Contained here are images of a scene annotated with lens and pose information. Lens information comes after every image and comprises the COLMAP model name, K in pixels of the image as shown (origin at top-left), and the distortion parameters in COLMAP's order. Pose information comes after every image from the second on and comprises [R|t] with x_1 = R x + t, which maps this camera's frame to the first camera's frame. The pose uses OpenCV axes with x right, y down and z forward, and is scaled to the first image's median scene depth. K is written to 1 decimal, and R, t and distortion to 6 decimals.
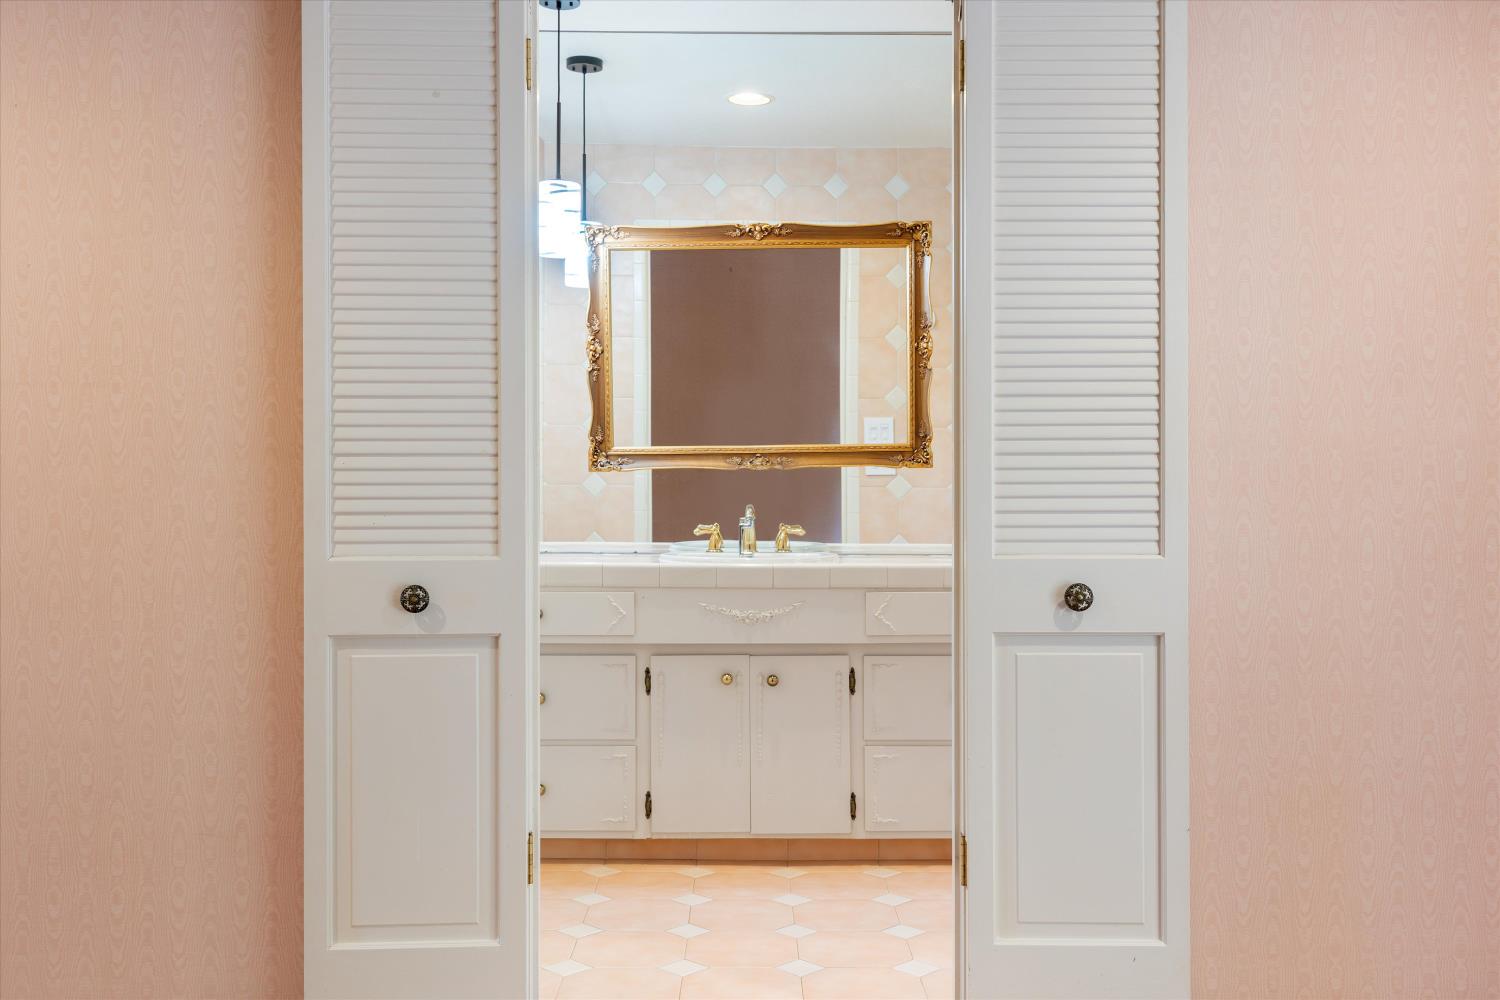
lens RADIAL K [[1406.2, 0, 750.0], [0, 1406.2, 500.0], [0, 0, 1]] dist [0.001299, -0.005495]
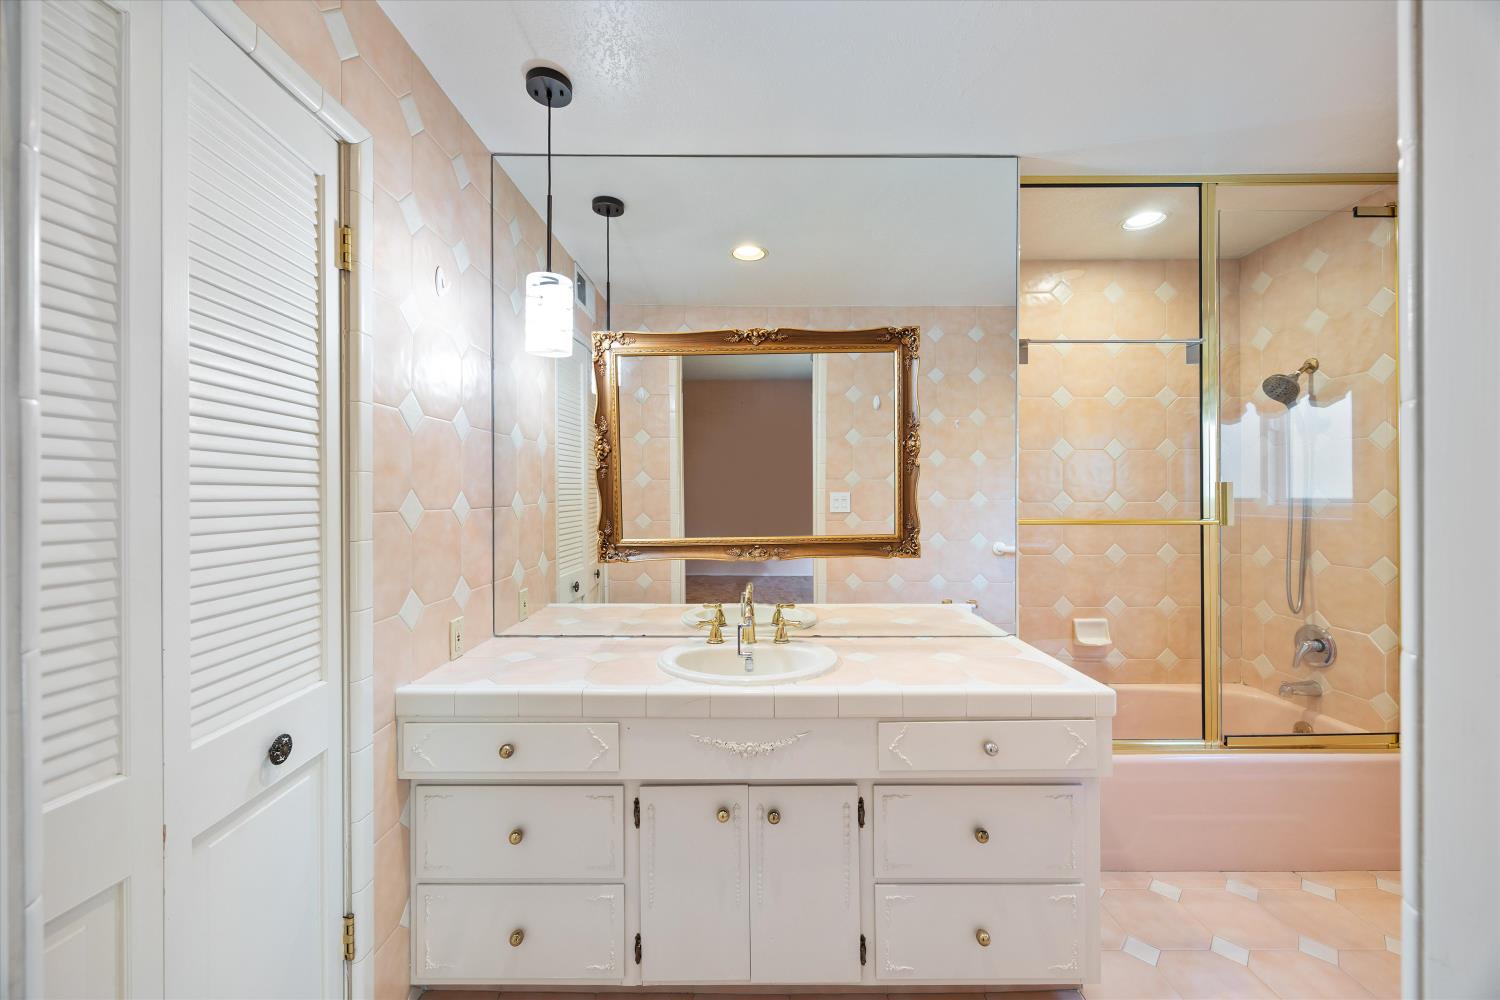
lens RADIAL K [[586.2, 0, 750.0], [0, 586.2, 500.0], [0, 0, 1]] dist [-0.001617, -0.000161]
pose [[0.999980, -0.004295, -0.004594, 0.003003], [0.004252, 0.999947, -0.009330, -0.063778], [0.004633, 0.009310, 0.999946, 0.558227]]
